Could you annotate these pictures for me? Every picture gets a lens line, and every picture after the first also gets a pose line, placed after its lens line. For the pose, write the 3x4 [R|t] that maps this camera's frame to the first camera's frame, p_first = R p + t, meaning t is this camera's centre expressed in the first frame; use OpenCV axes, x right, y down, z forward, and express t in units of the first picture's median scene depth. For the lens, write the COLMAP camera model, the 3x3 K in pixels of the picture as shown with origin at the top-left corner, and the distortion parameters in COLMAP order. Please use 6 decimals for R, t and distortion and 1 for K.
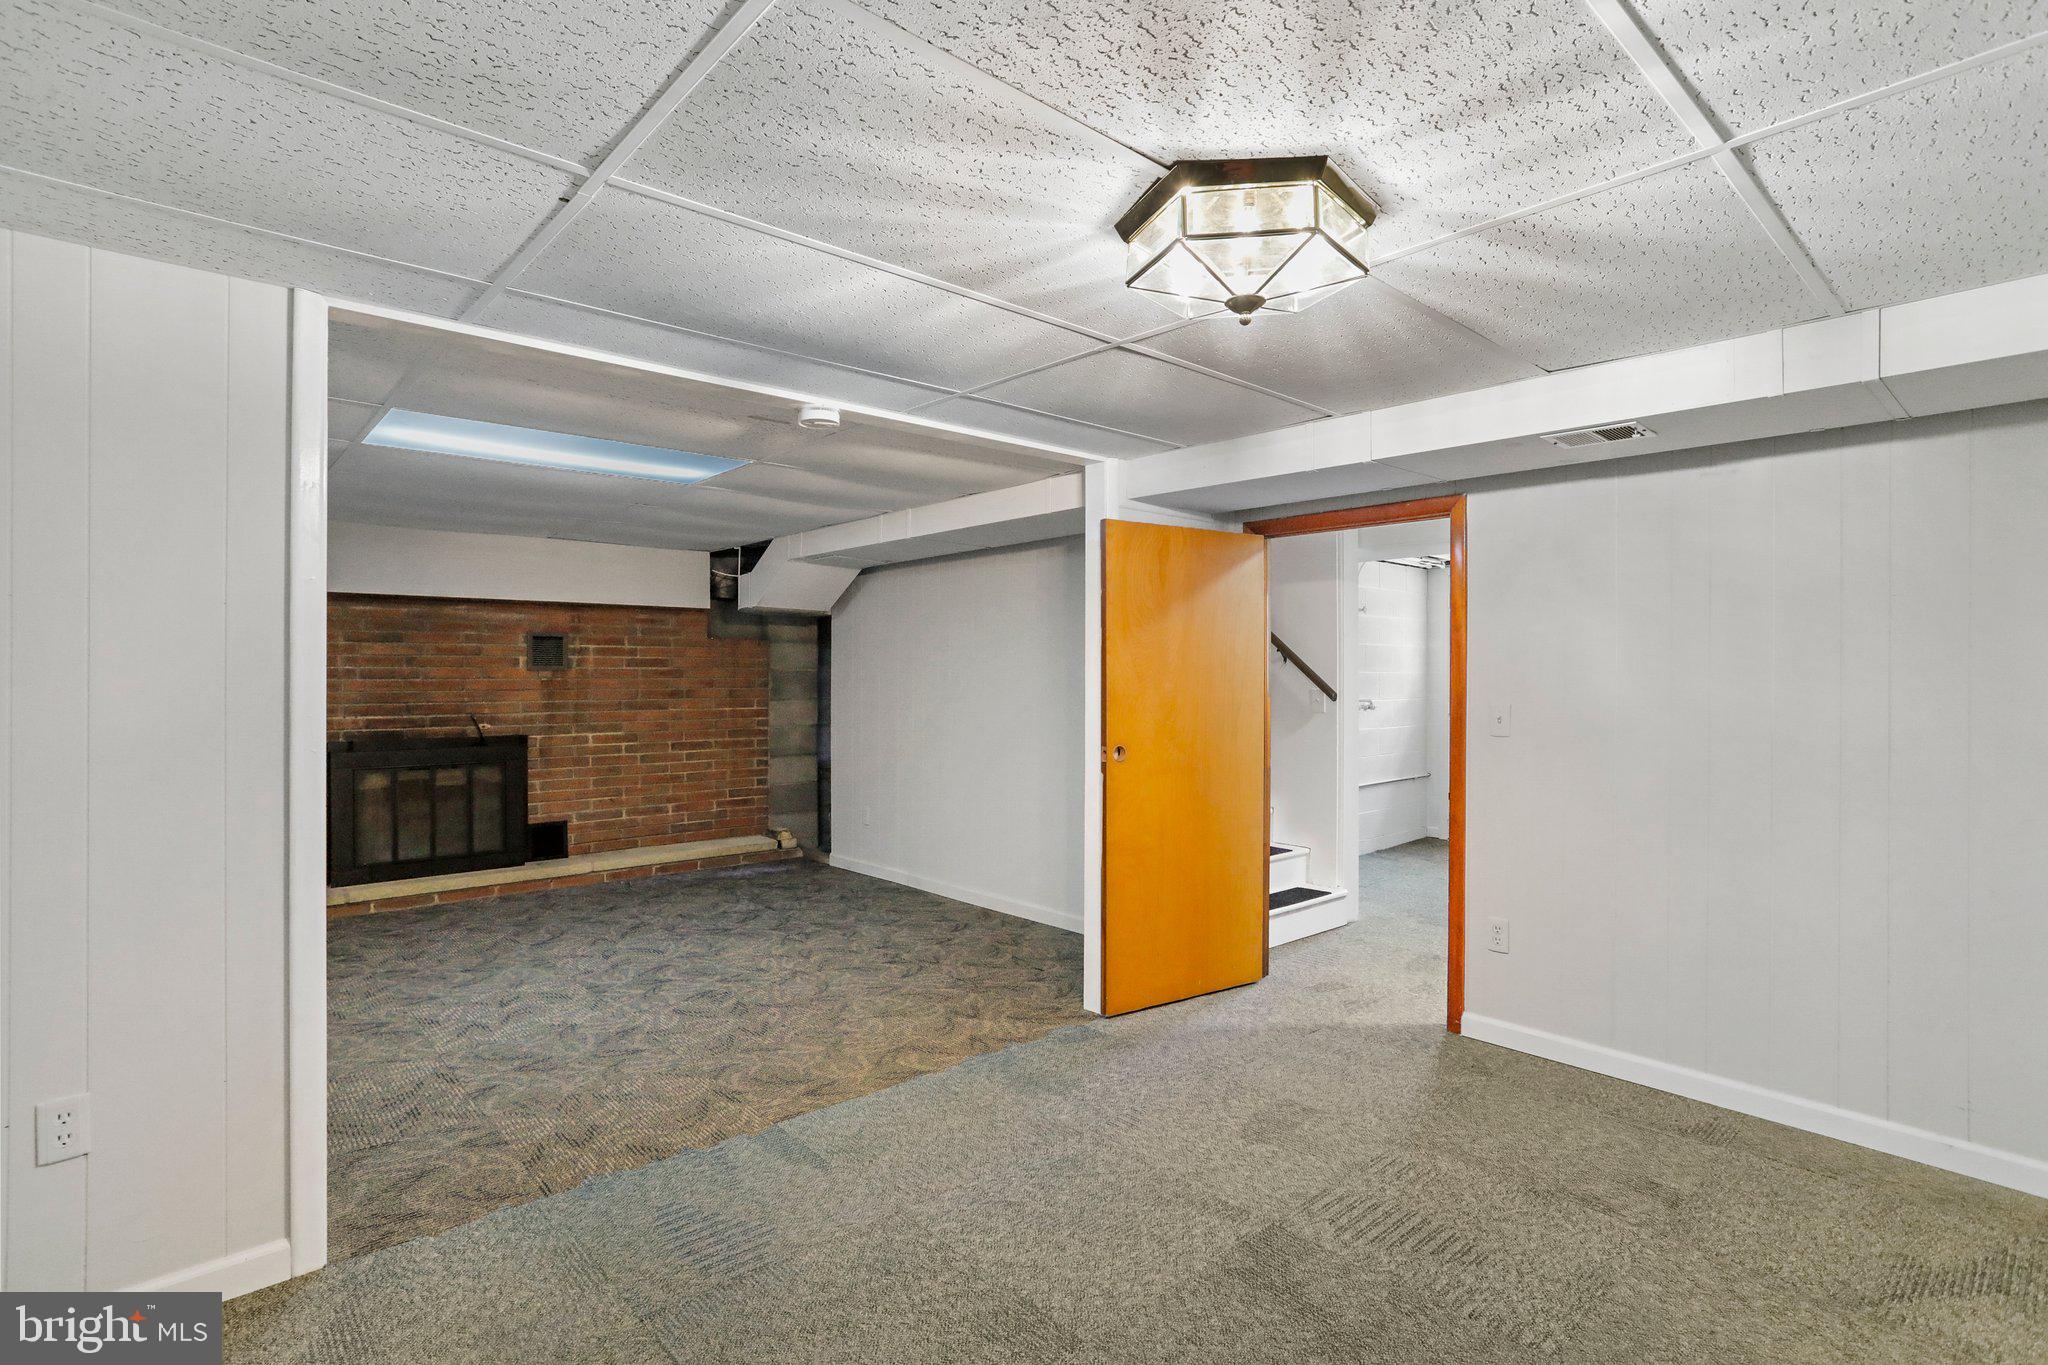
lens RADIAL K [[999.7, 0, 1017.2], [0, 999.7, 669.1], [0, 0, 1]] dist [-0.056616, 0.033343]
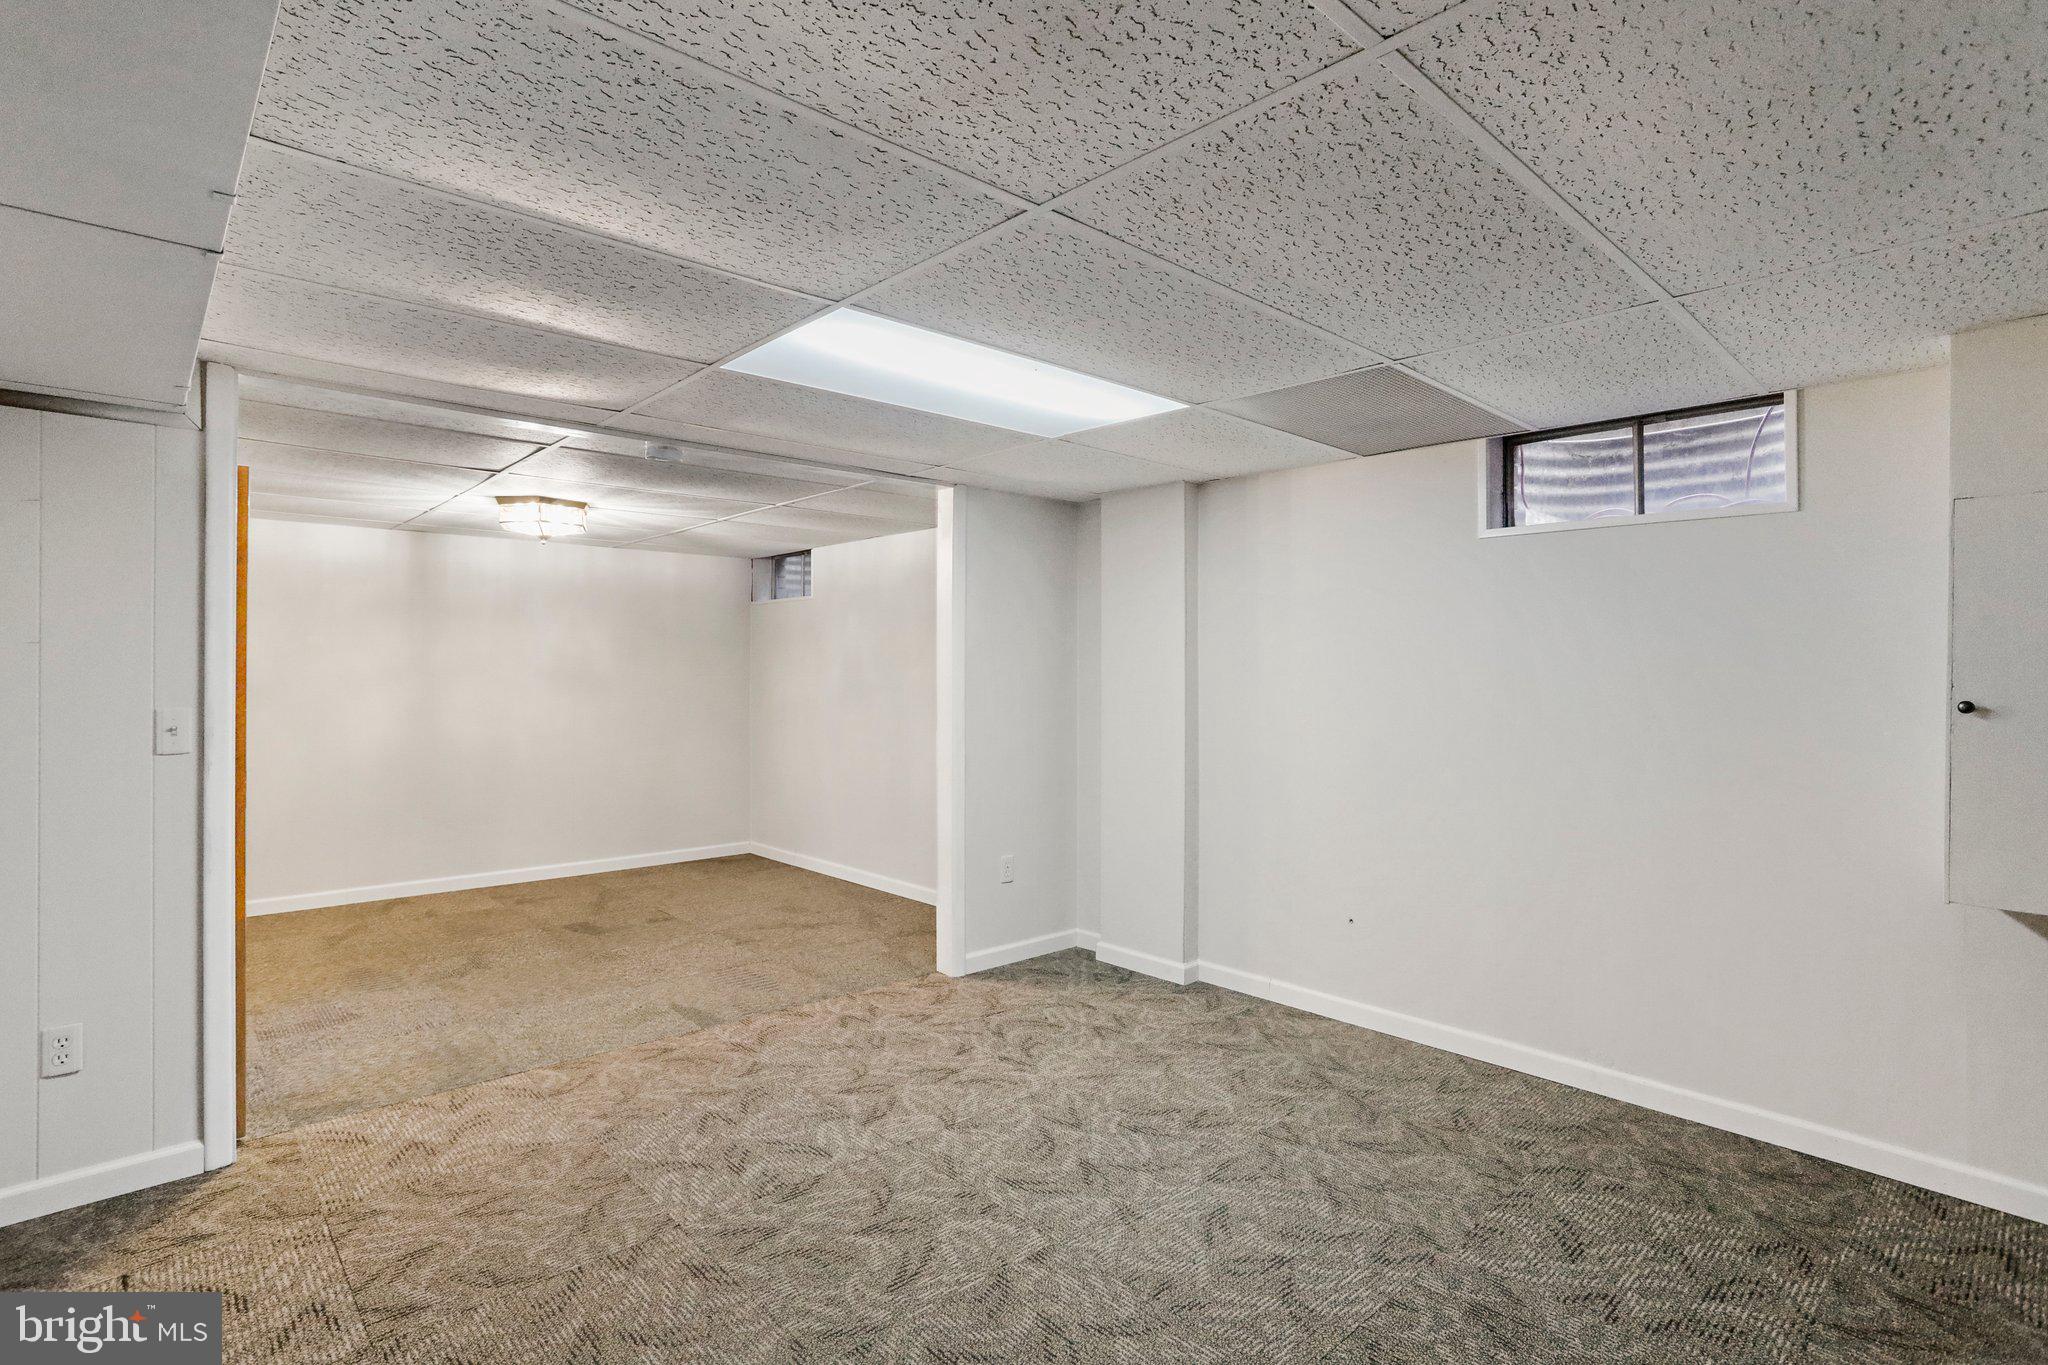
lens RADIAL K [[999.7, 0, 1017.2], [0, 999.7, 669.1], [0, 0, 1]] dist [-0.056616, 0.033343]
pose [[-0.999785, -0.003770, -0.020406, -0.499625], [-0.003639, 0.999972, -0.006463, 0.002458], [0.020430, -0.006388, -0.999771, 1.834028]]
